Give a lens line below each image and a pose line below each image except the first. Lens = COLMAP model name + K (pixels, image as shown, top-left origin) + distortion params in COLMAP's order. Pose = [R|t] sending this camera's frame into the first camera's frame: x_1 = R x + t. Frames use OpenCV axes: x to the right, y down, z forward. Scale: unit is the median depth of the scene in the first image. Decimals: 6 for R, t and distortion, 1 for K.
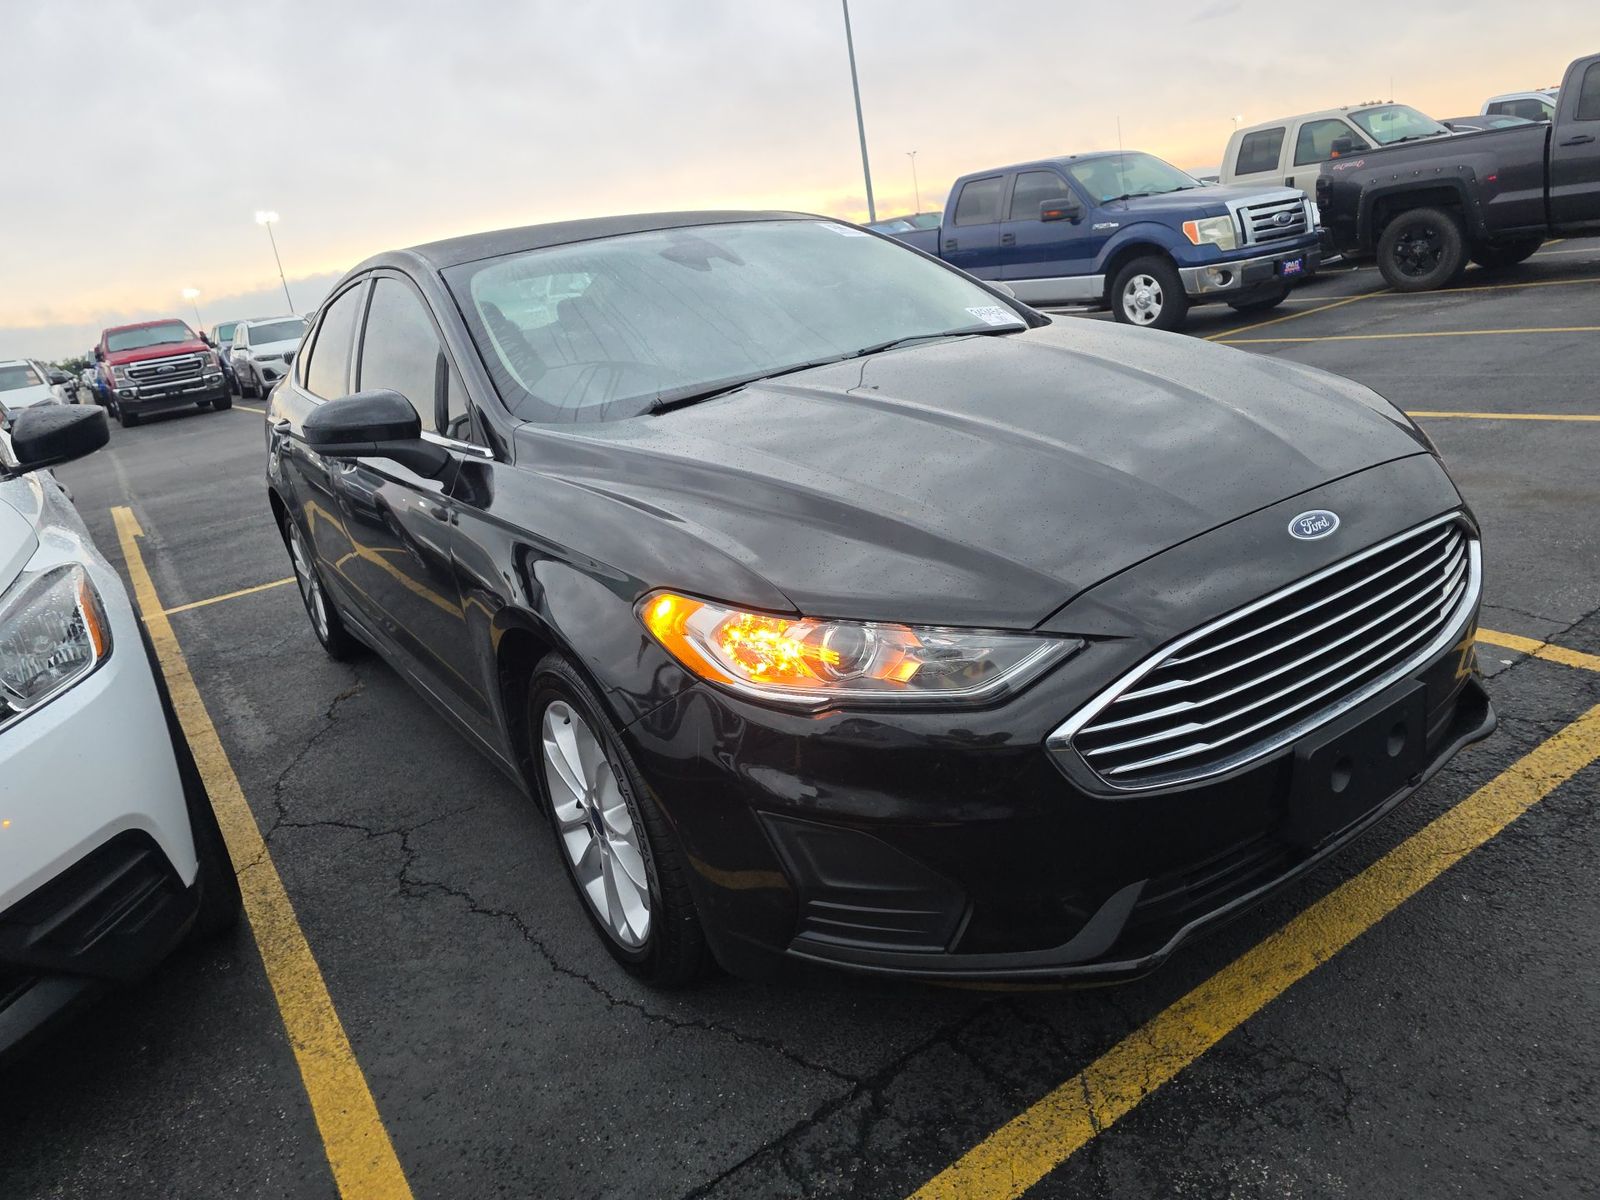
lens RADIAL K [[1087.6, 0, 817.9], [0, 1087.6, 597.7], [0, 0, 1]] dist [0.034612, -0.043548]
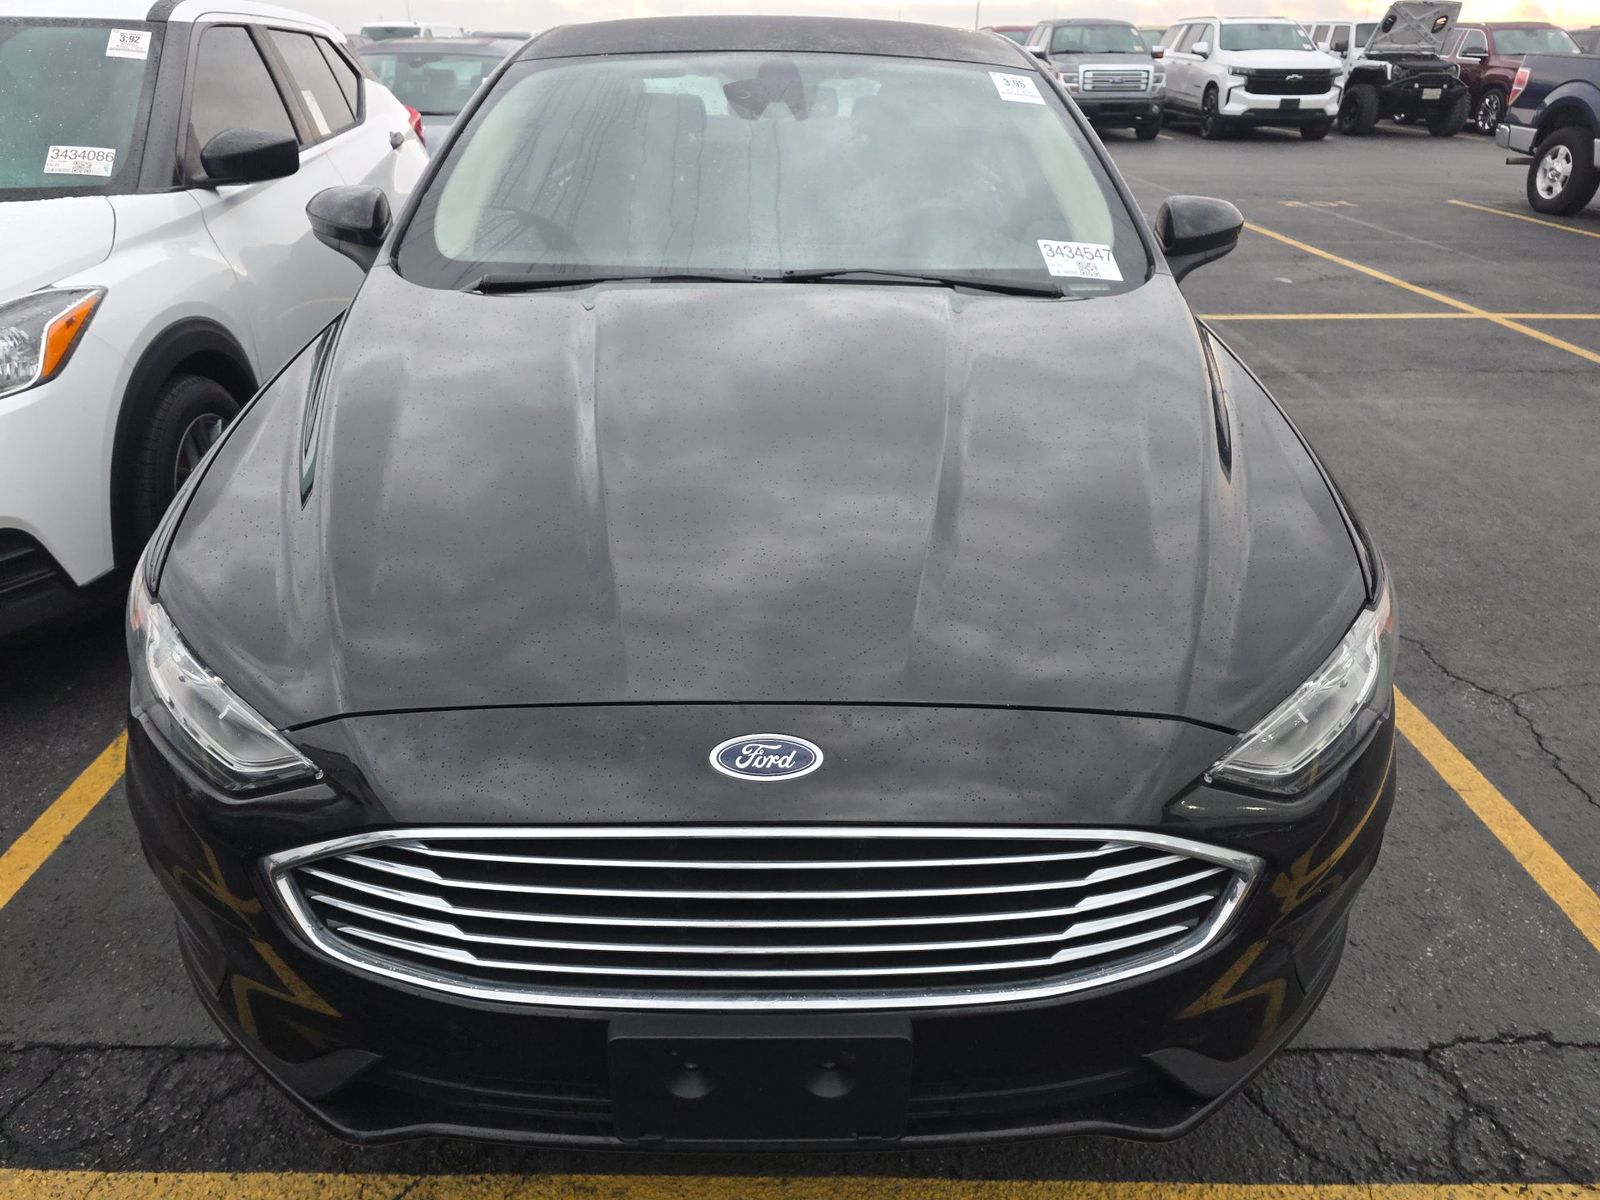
lens RADIAL K [[1087.6, 0, 817.9], [0, 1087.6, 597.7], [0, 0, 1]] dist [0.034612, -0.043548]
pose [[0.813871, 0.384379, -0.435737, 0.669932], [-0.283023, 0.917193, 0.280456, -0.321073], [0.507456, -0.104932, 0.855265, 0.422511]]
